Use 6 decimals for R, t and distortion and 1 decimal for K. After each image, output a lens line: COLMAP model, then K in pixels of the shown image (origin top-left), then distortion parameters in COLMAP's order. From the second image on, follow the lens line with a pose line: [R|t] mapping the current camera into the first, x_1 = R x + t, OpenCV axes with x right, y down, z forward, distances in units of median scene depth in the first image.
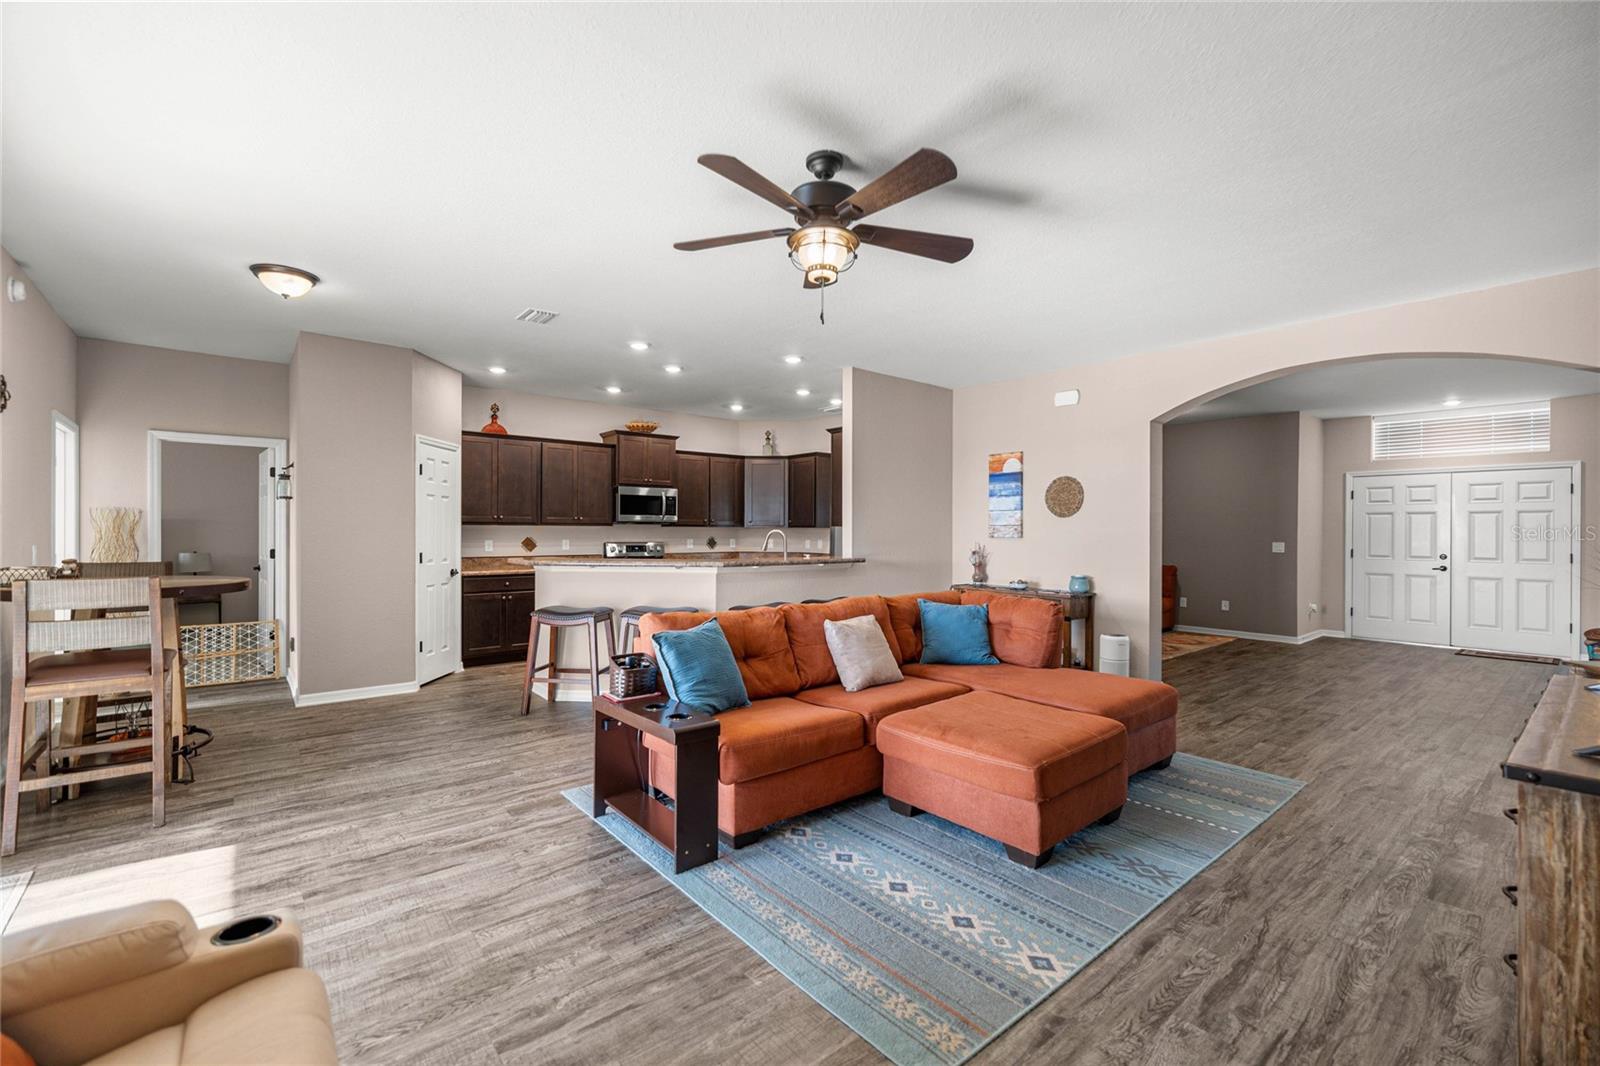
lens RADIAL K [[676.3, 0, 796.6], [0, 676.3, 531.1], [0, 0, 1]] dist [0.002095, -0.001680]
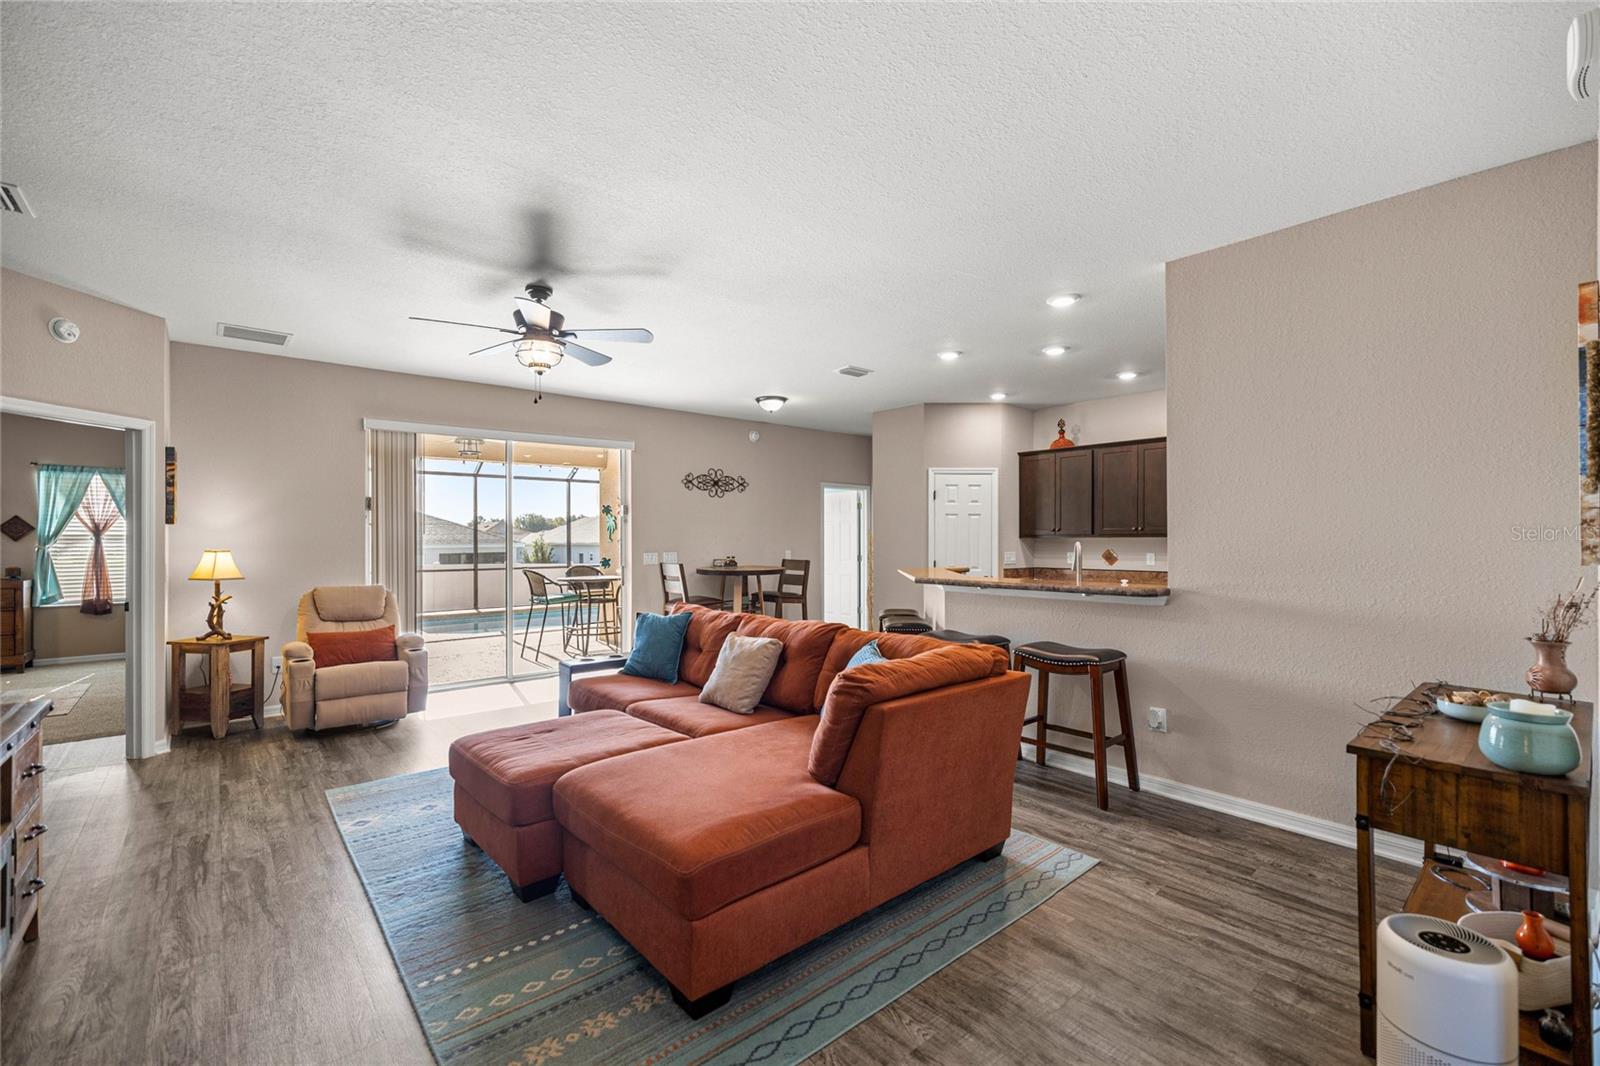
lens RADIAL K [[676.3, 0, 800.7], [0, 676.3, 538.8], [0, 0, 1]] dist [0.002095, -0.001680]
pose [[0.021006, -0.007092, -0.999754, 0.632544], [0.002286, 0.999973, -0.007045, -0.000825], [0.999777, -0.002137, 0.021022, 0.644001]]
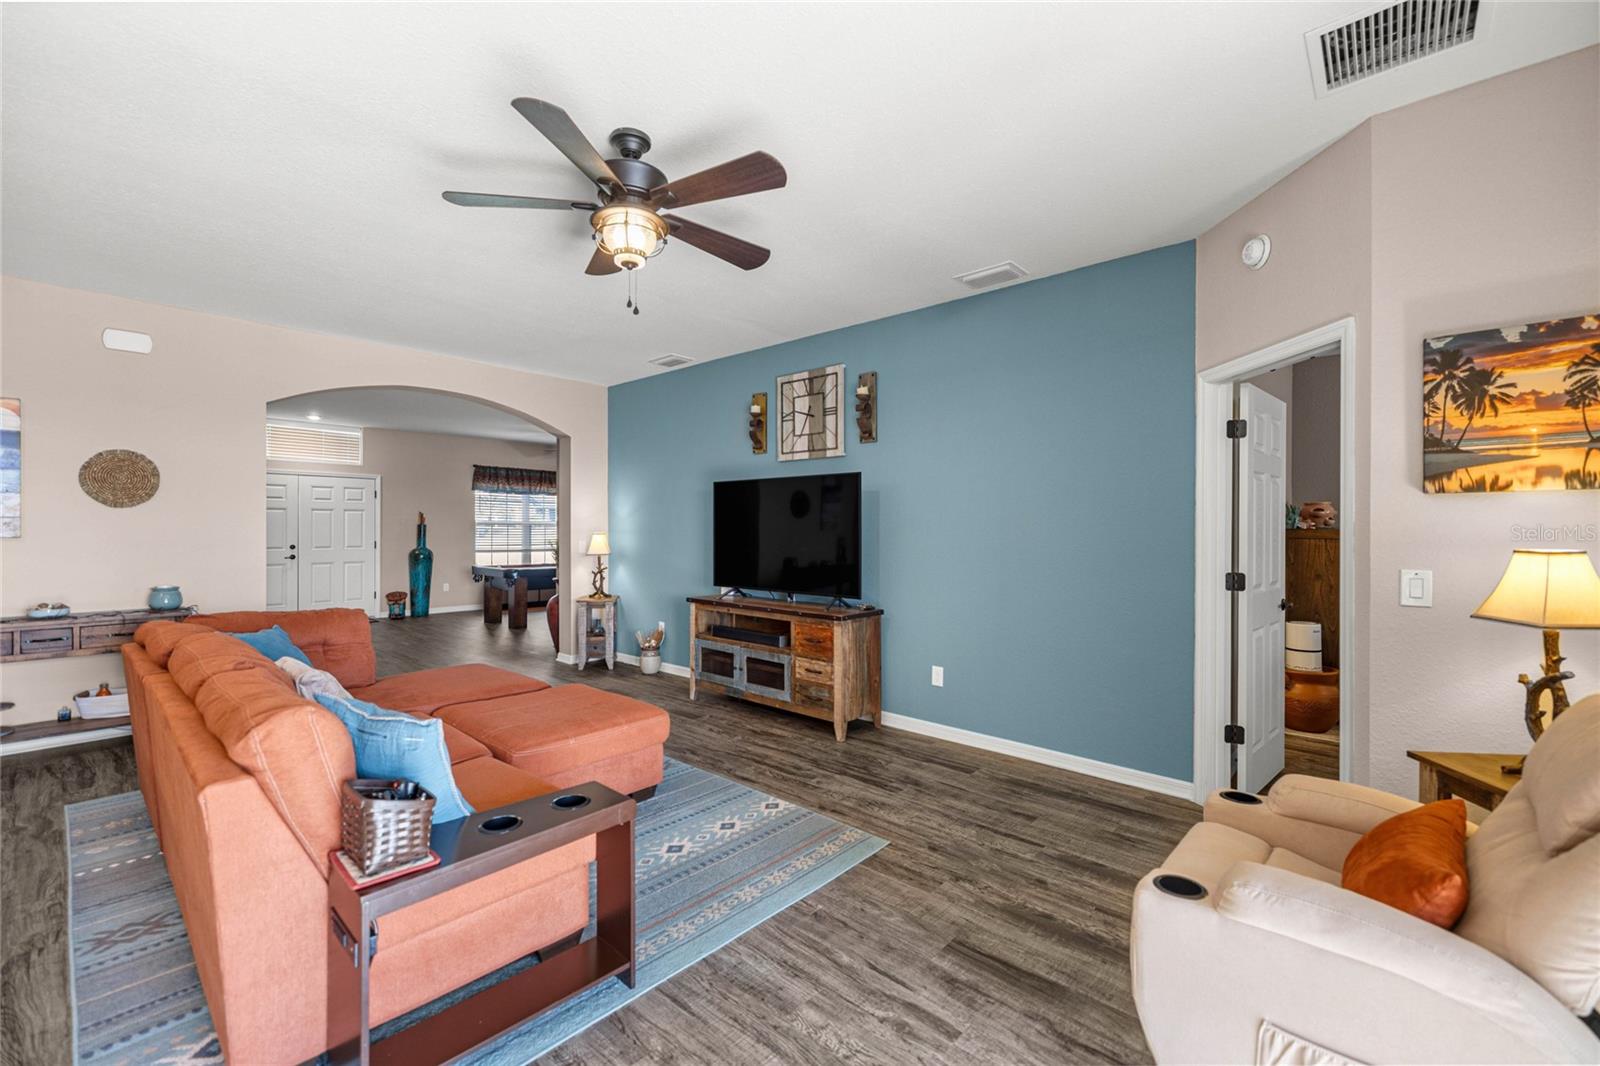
lens RADIAL K [[676.3, 0, 796.3], [0, 676.3, 527.0], [0, 0, 1]] dist [0.002095, -0.001680]
pose [[-0.138764, -0.003810, 0.990318, -0.389201], [-0.003882, 0.999987, 0.003303, -0.004394], [-0.990318, -0.003386, -0.138777, 0.378672]]
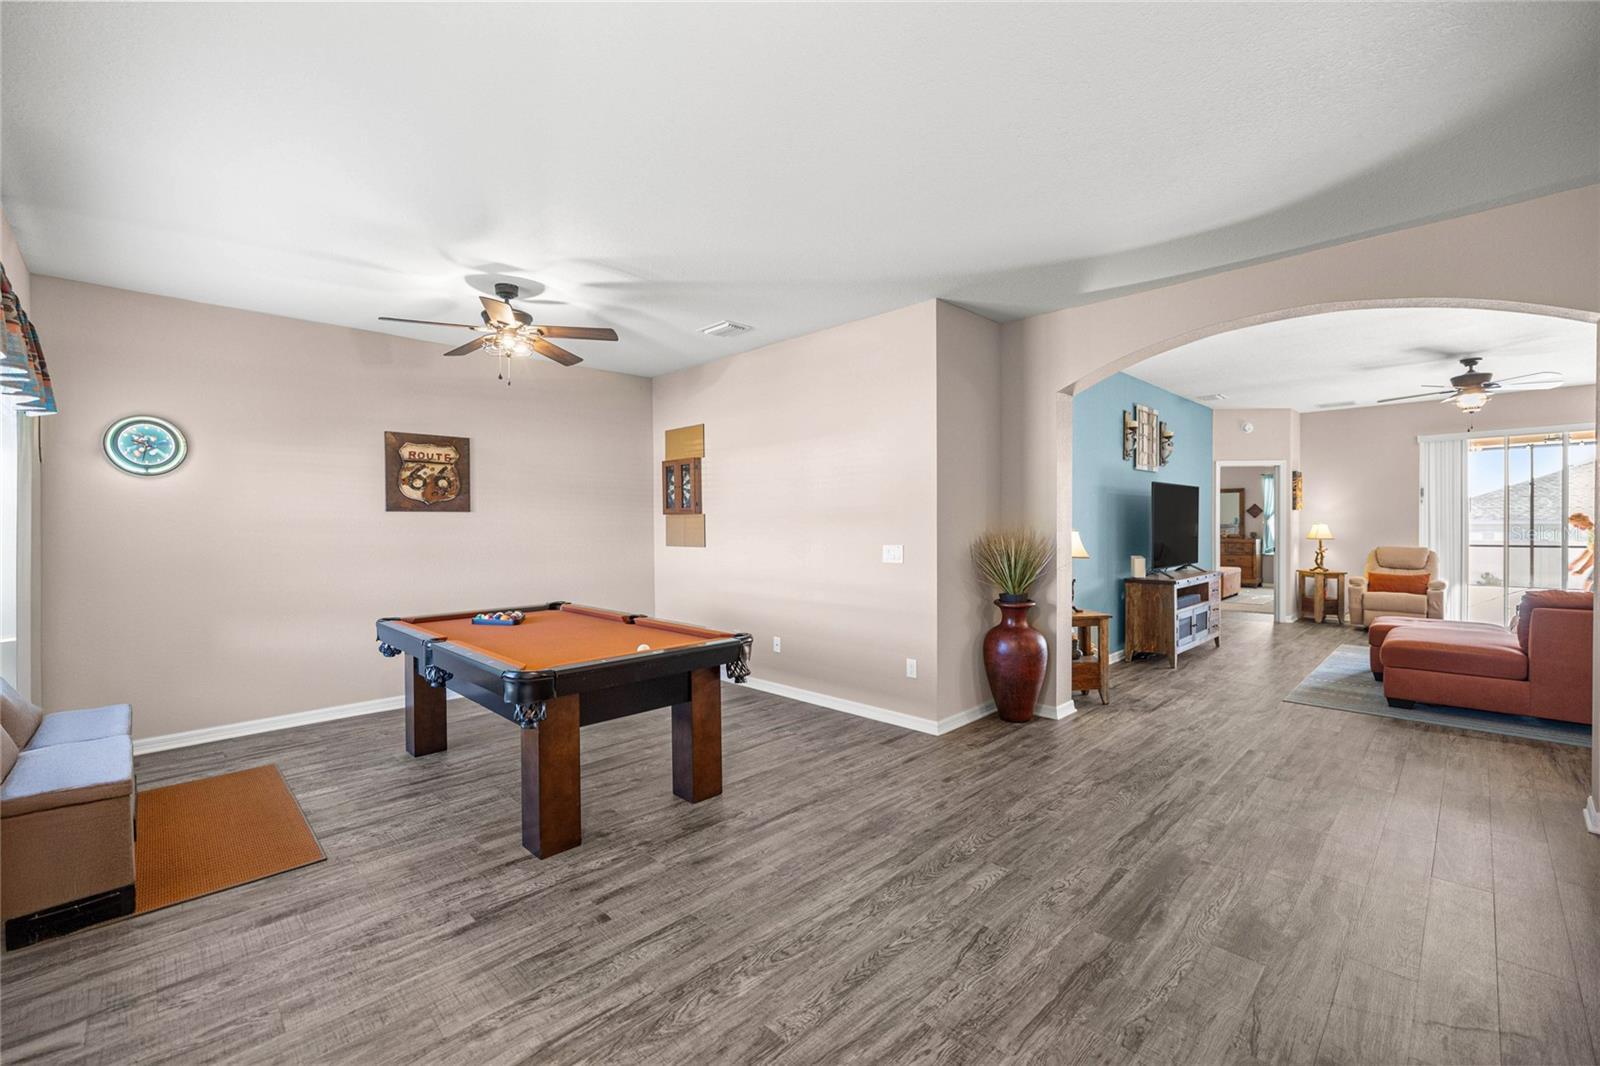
lens RADIAL K [[676.3, 0, 808.1], [0, 676.3, 531.8], [0, 0, 1]] dist [0.002095, -0.001680]
pose [[-0.994706, 0.004408, -0.102664, 1.064270], [0.002785, 0.999869, 0.015952, -0.002209], [0.102721, 0.015581, -0.994588, 1.297366]]
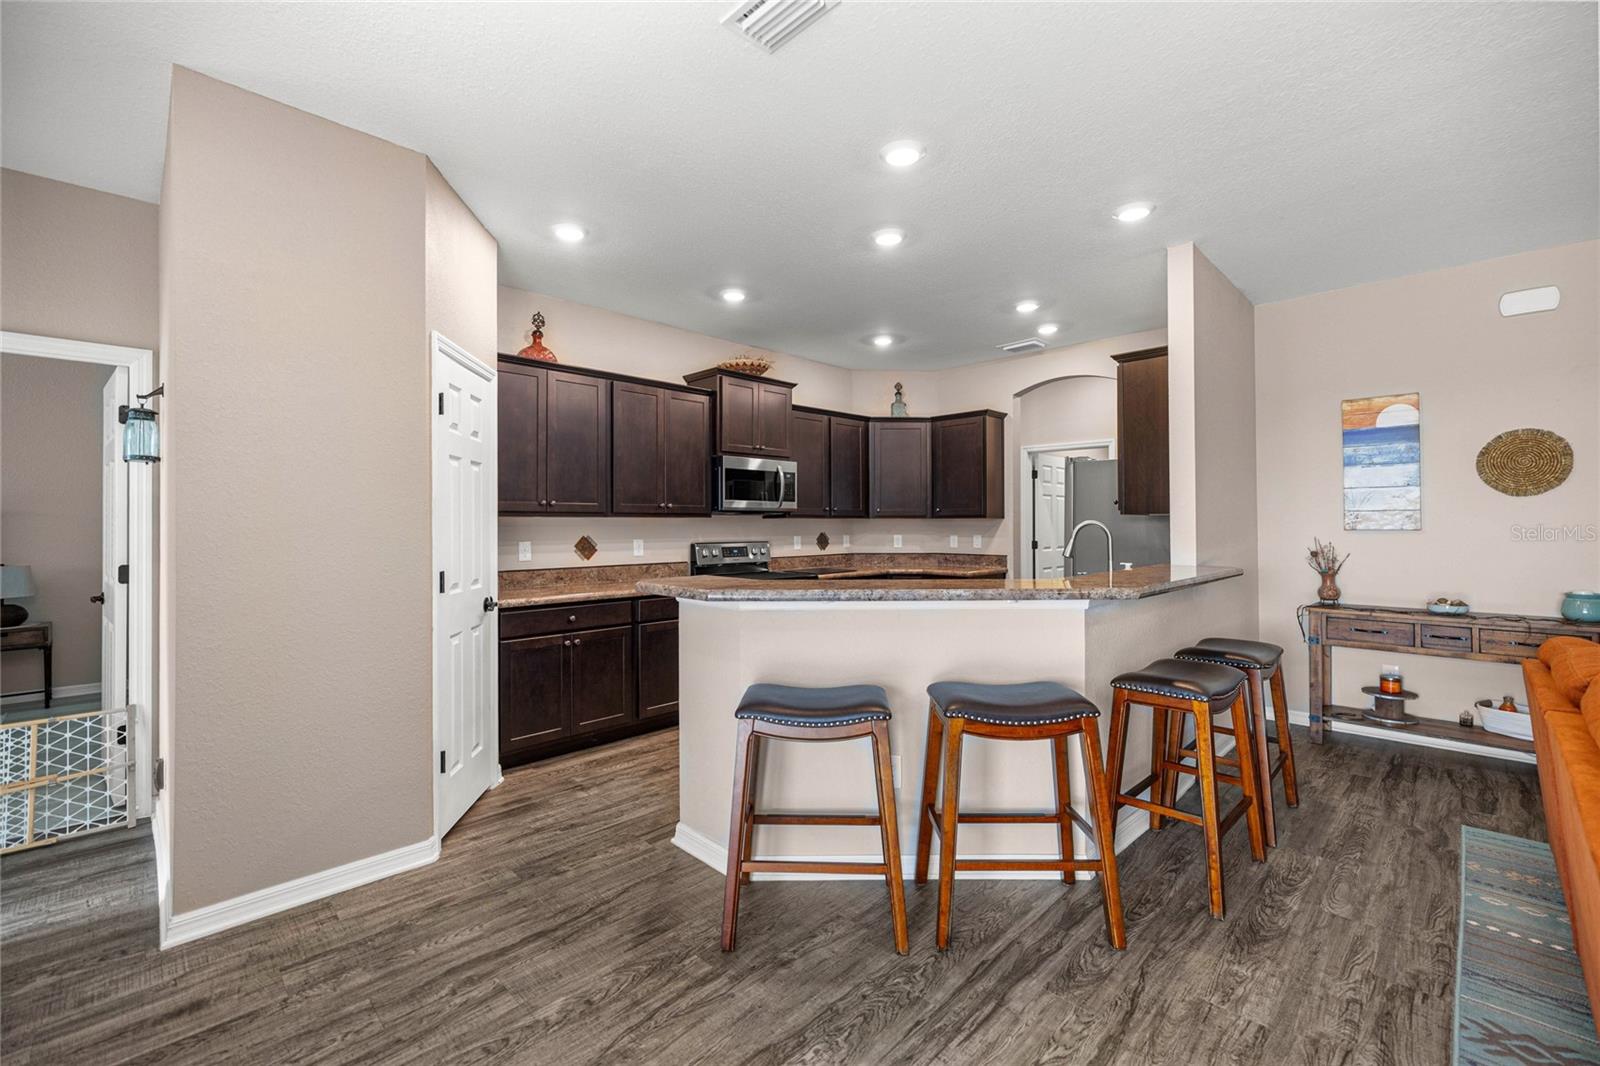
lens RADIAL K [[676.3, 0, 795.9], [0, 676.3, 516.5], [0, 0, 1]] dist [0.002095, -0.001680]
pose [[0.995560, -0.007493, 0.093835, -0.307598], [0.008626, 0.999895, -0.011681, -0.000120], [-0.093738, 0.012439, 0.995519, 0.430820]]
